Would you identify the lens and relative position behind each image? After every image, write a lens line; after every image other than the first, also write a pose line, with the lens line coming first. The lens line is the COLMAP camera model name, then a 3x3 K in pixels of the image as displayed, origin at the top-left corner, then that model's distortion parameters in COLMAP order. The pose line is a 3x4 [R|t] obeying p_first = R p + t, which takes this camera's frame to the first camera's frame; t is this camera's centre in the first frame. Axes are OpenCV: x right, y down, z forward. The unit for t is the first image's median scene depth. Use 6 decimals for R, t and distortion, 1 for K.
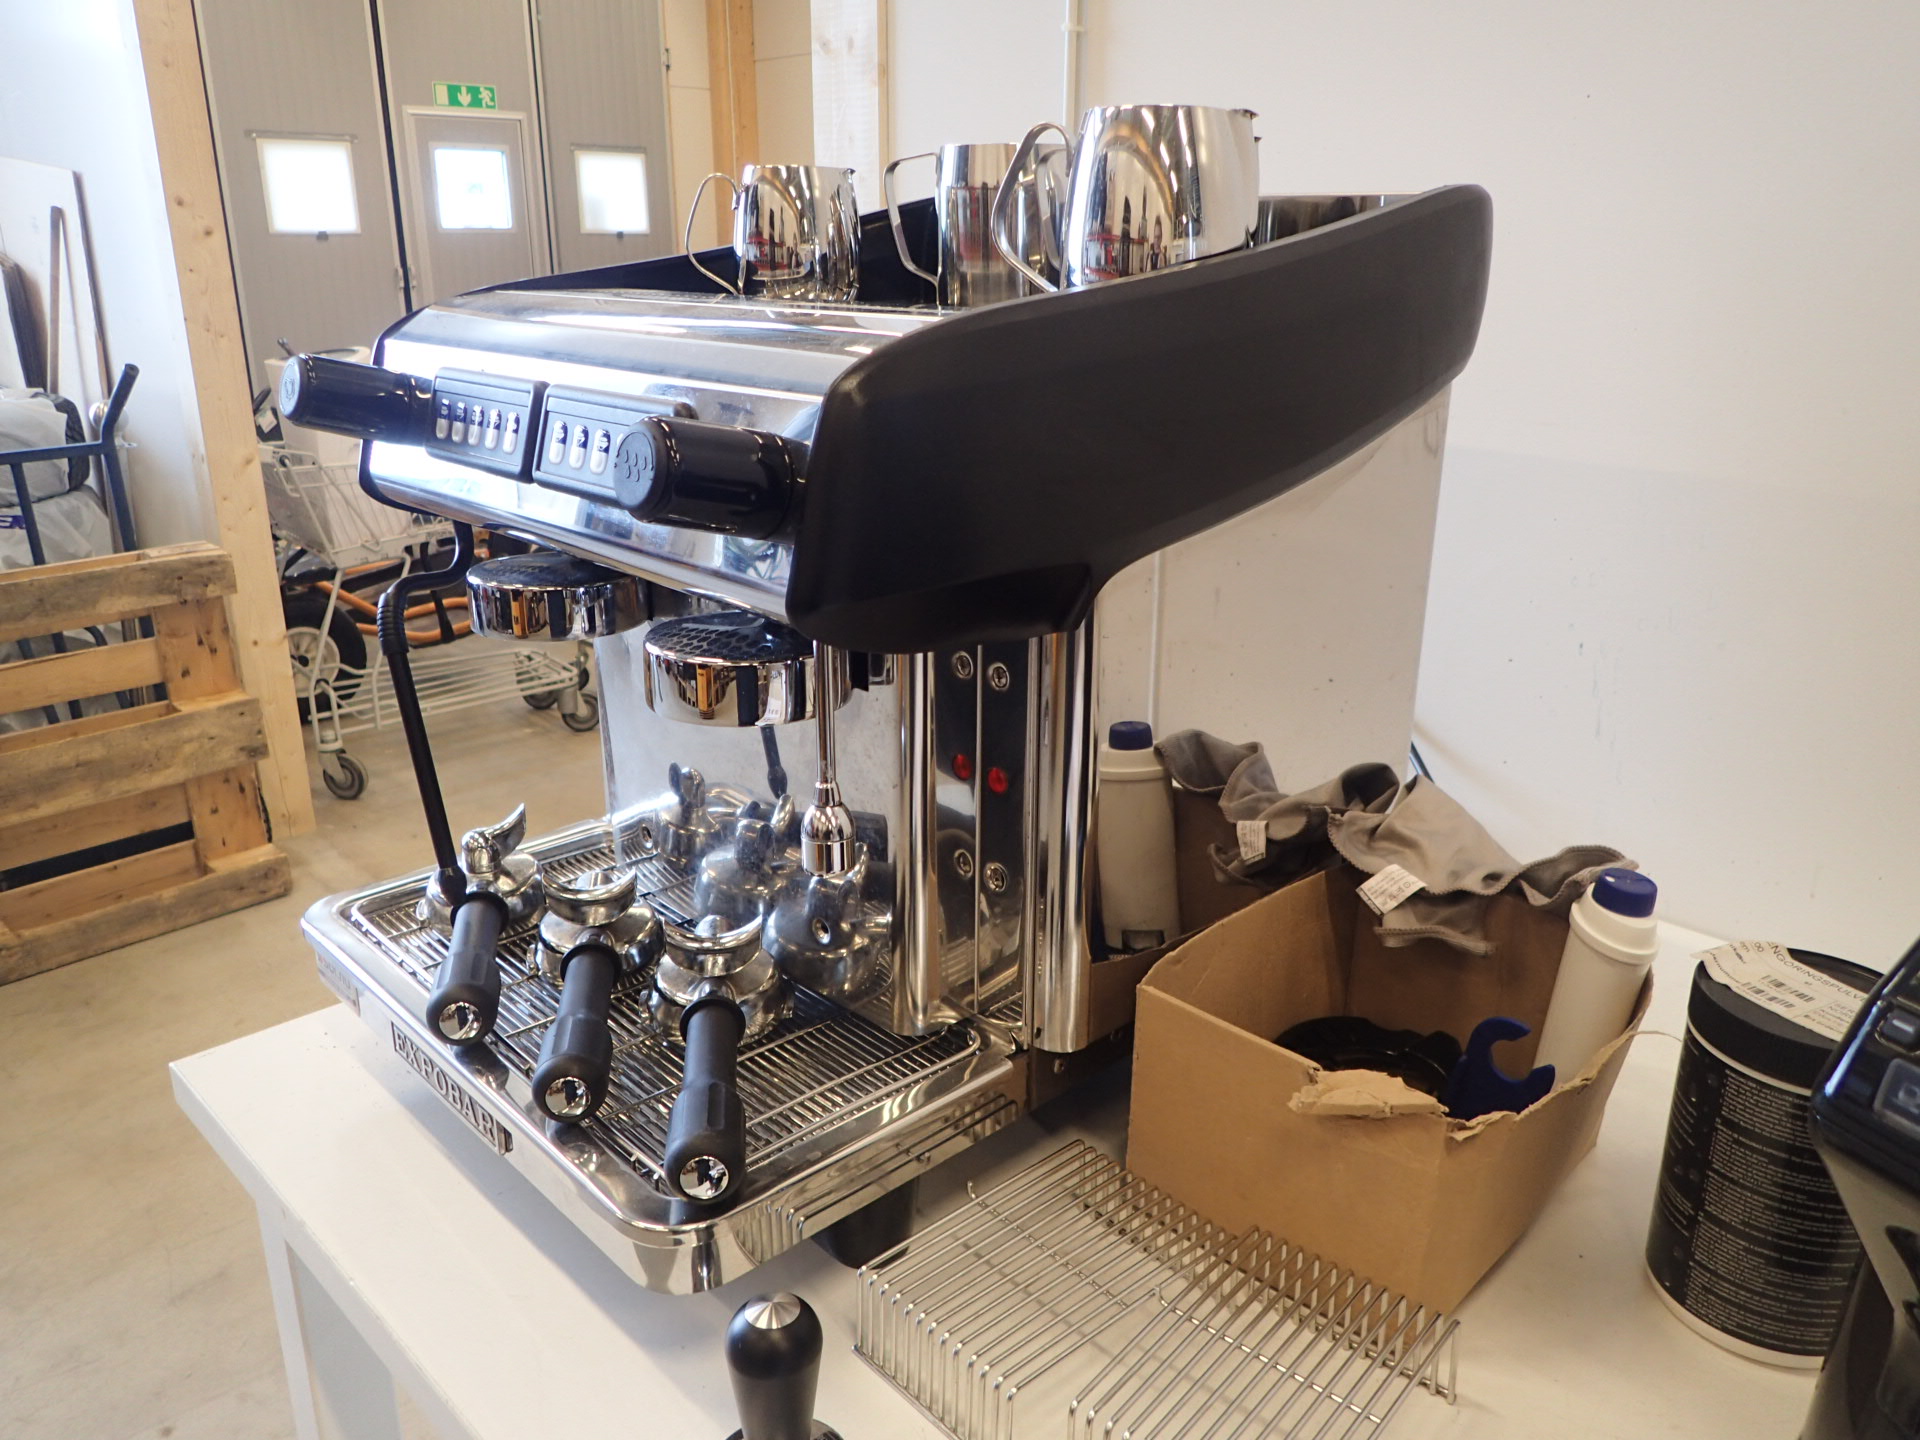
lens RADIAL K [[1436.8, 0, 960.0], [0, 1436.8, 720.0], [0, 0, 1]] dist [0.061181, -0.049853]
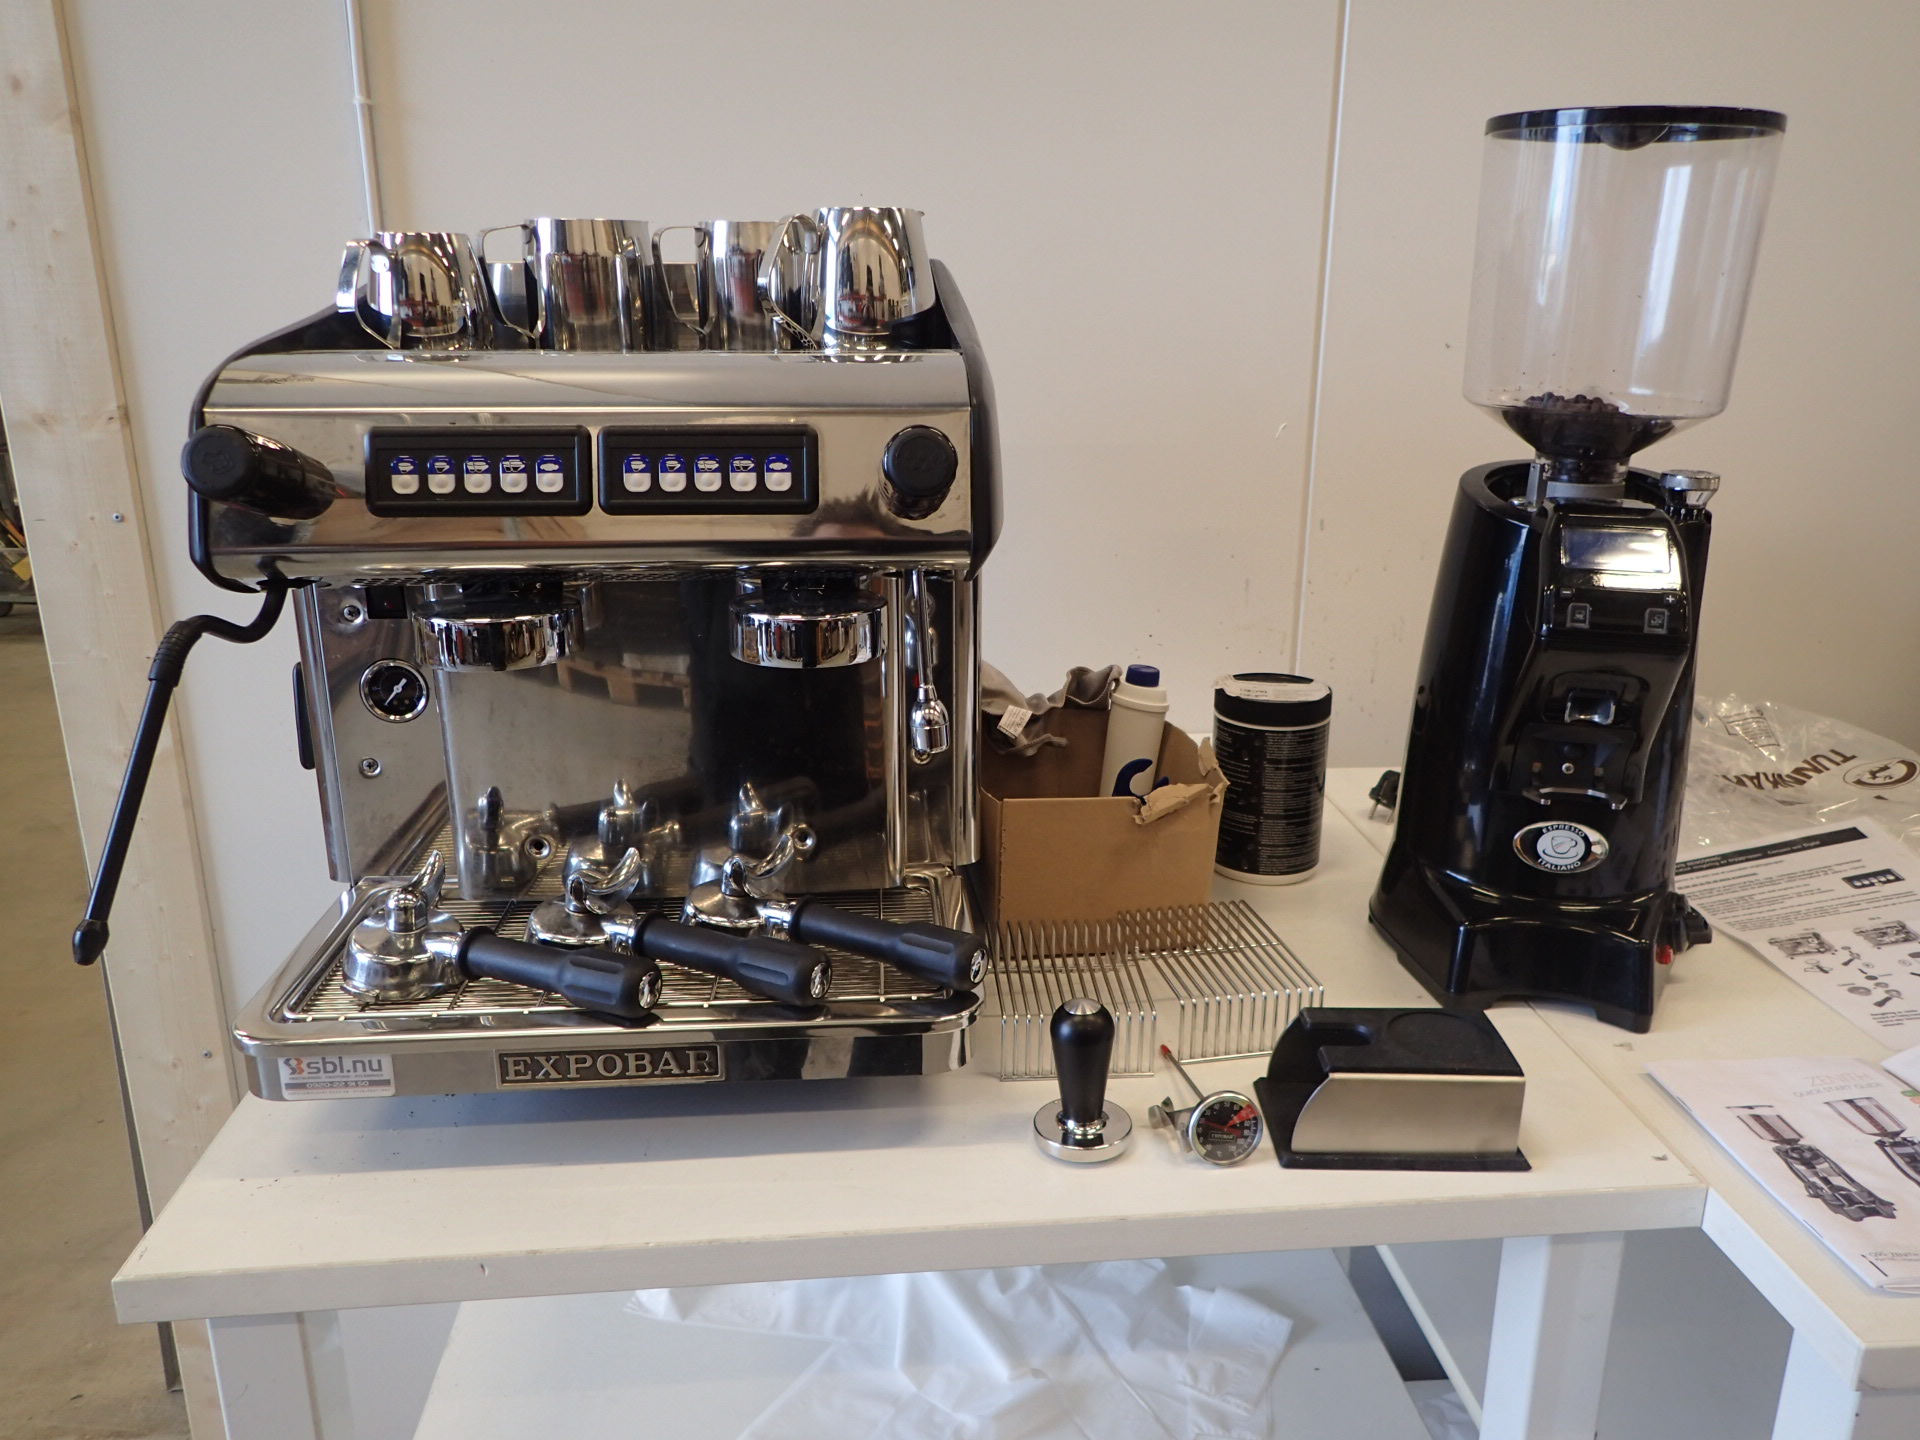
lens RADIAL K [[1436.8, 0, 960.0], [0, 1436.8, 720.0], [0, 0, 1]] dist [0.061181, -0.049853]
pose [[0.632676, -0.228972, 0.739793, -0.807537], [0.253505, 0.963892, 0.081534, -0.020000], [-0.731749, 0.135956, 0.667877, 0.034512]]
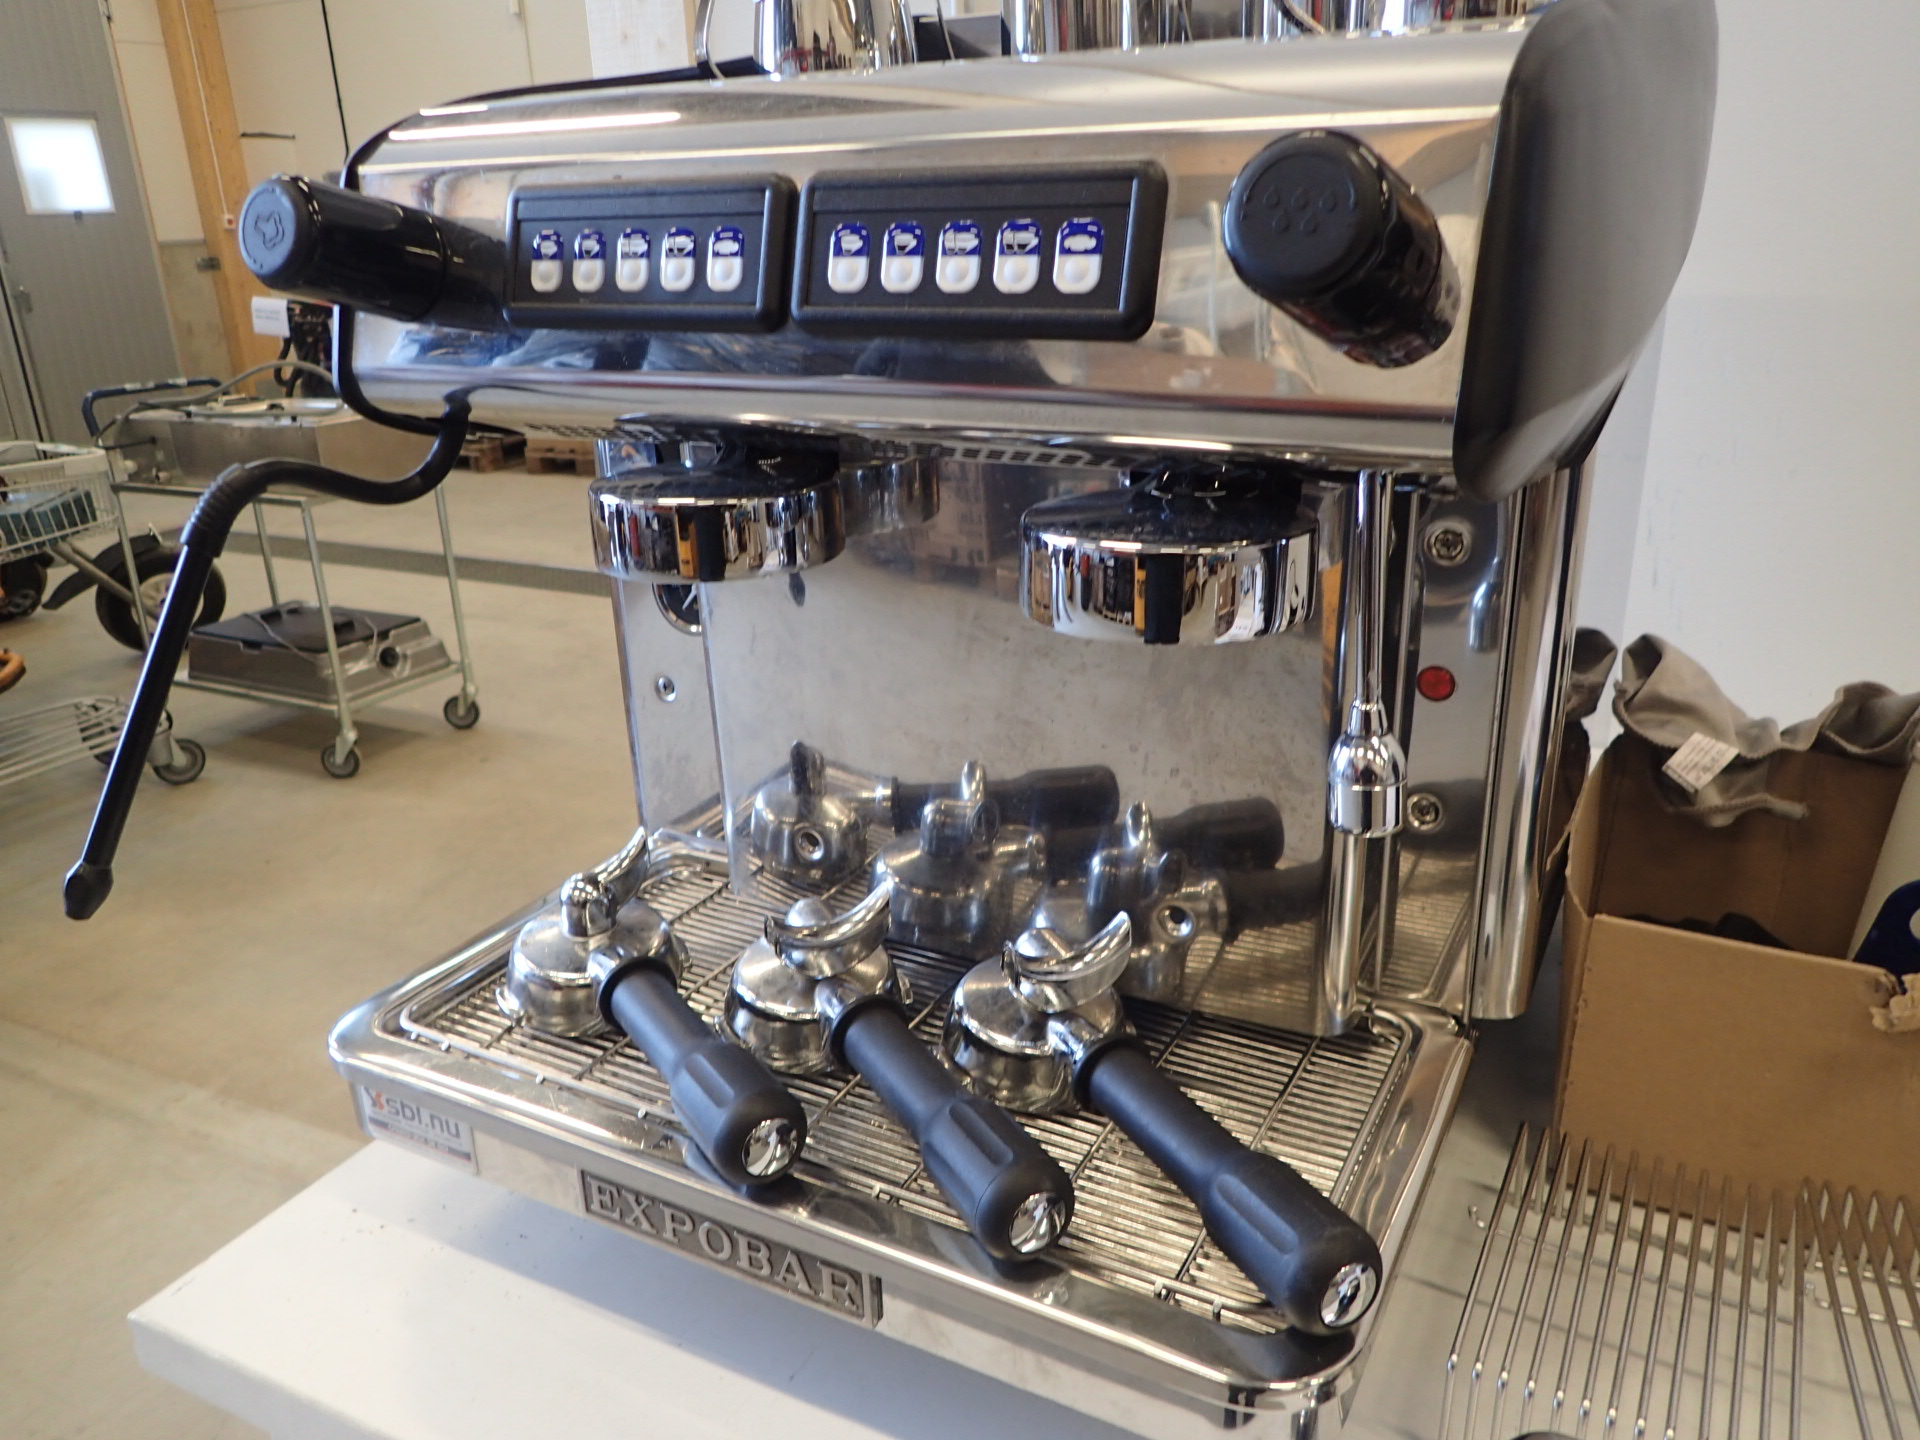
lens RADIAL K [[1436.8, 0, 960.0], [0, 1436.8, 720.0], [0, 0, 1]] dist [0.061181, -0.049853]
pose [[0.947910, -0.138705, 0.286755, -0.351282], [0.133933, 0.990326, 0.036292, 0.000965], [-0.289015, 0.004005, 0.957316, 0.276522]]
